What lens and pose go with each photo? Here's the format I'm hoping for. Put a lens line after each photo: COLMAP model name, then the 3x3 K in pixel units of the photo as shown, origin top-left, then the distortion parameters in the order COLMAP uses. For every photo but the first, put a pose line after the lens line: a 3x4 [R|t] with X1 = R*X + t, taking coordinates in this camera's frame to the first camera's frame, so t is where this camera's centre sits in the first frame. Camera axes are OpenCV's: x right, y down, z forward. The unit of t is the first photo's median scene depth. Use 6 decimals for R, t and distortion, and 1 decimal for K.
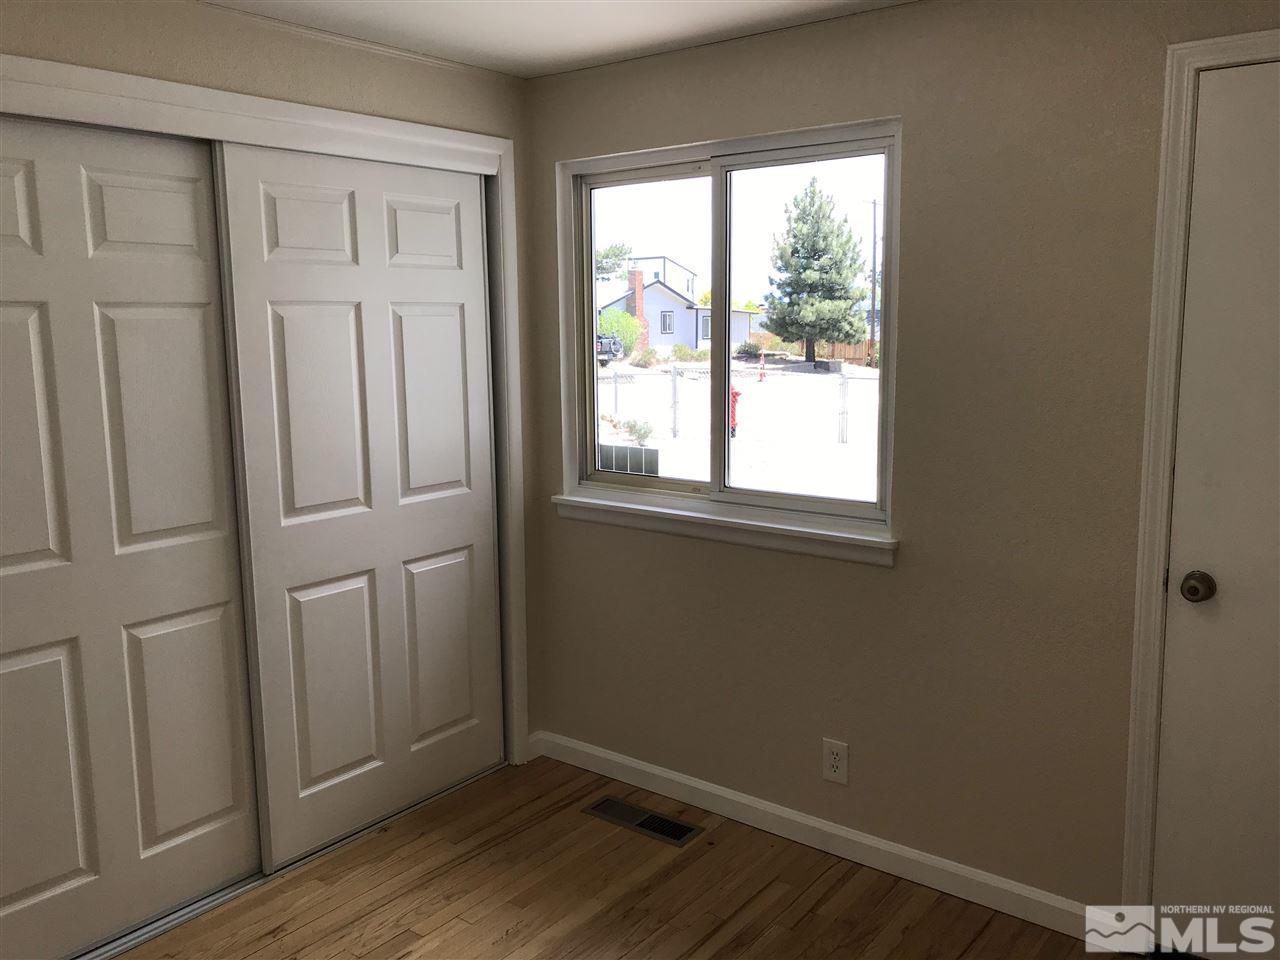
lens RADIAL K [[1047.2, 0, 631.2], [0, 1047.2, 480.8], [0, 0, 1]] dist [0.050656, -0.056515]
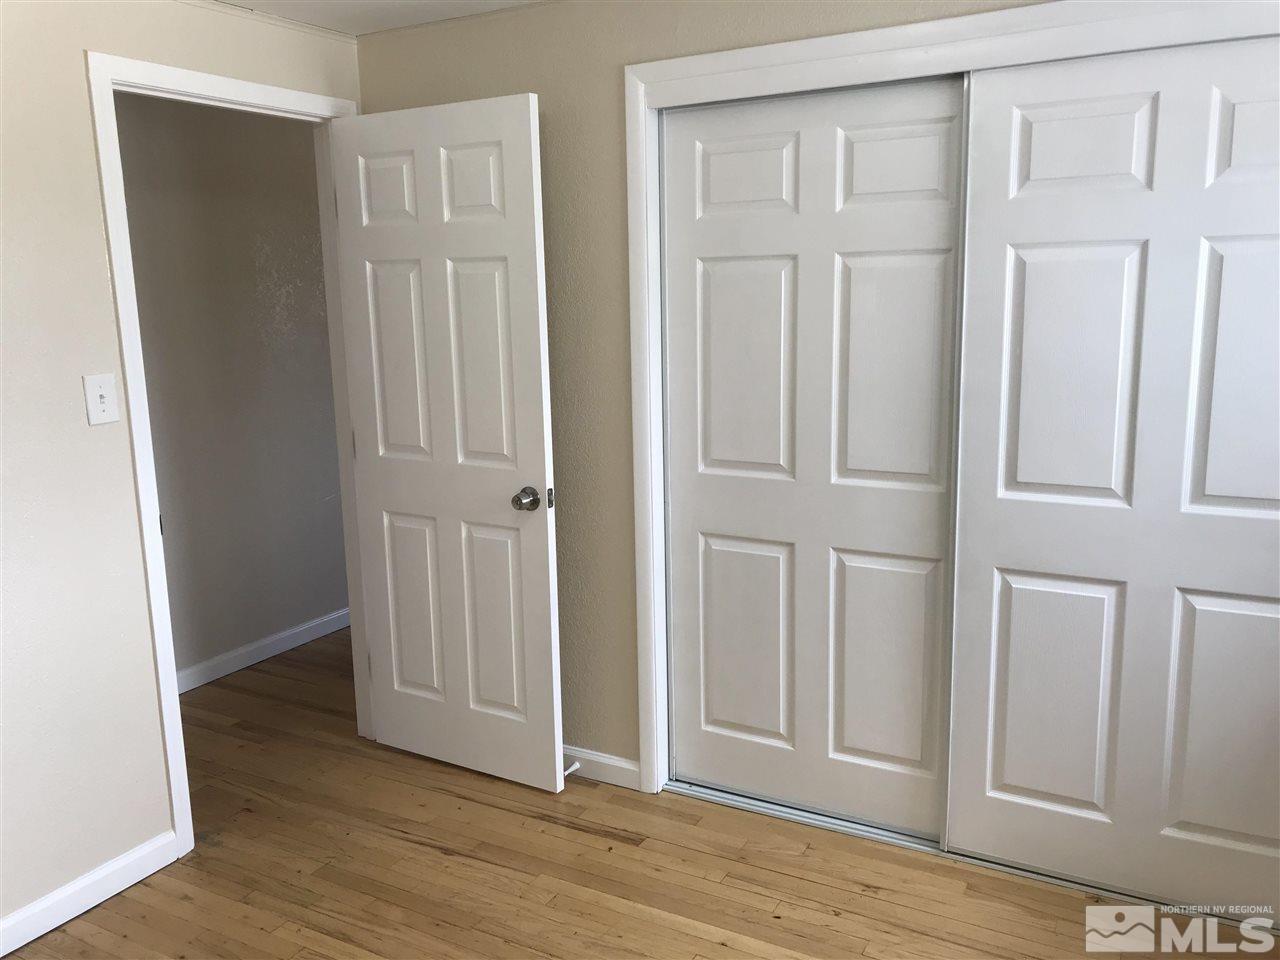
lens RADIAL K [[1047.2, 0, 632.3], [0, 1047.2, 475.0], [0, 0, 1]] dist [0.050656, -0.056515]
pose [[0.159969, 0.196963, -0.967272, 0.496687], [-0.127502, 0.975806, 0.177615, -0.098152], [0.978853, 0.094916, 0.181212, 0.547452]]
